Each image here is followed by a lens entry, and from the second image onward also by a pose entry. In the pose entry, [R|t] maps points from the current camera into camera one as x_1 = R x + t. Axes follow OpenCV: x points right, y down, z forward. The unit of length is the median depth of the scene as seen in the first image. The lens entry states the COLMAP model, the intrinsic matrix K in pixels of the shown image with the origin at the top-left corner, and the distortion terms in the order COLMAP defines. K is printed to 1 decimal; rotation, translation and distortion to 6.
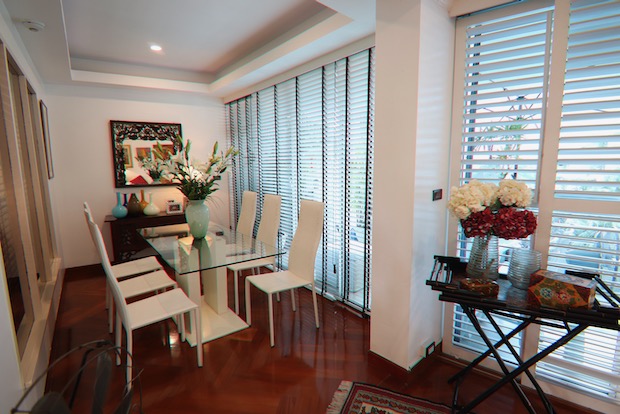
lens RADIAL K [[318.0, 0, 310.0], [0, 318.0, 207.0], [0, 0, 1]] dist [-0.000084, -0.000448]
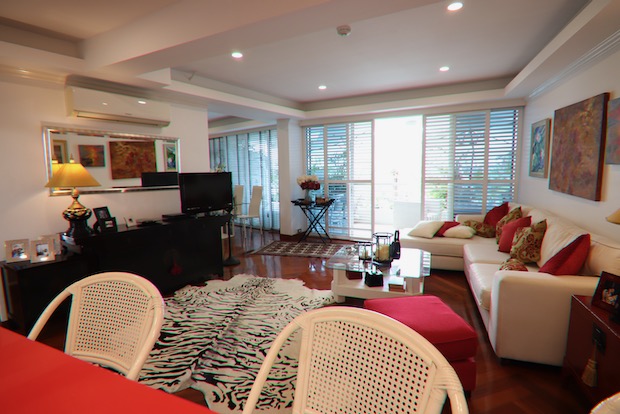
lens RADIAL K [[318.0, 0, 310.0], [0, 318.0, 207.0], [0, 0, 1]] dist [-0.000084, -0.000448]
pose [[0.977974, -0.034336, 0.205885, -0.099931], [0.039522, 0.998995, -0.021126, 0.195961], [-0.204953, 0.028798, 0.978348, -1.384384]]
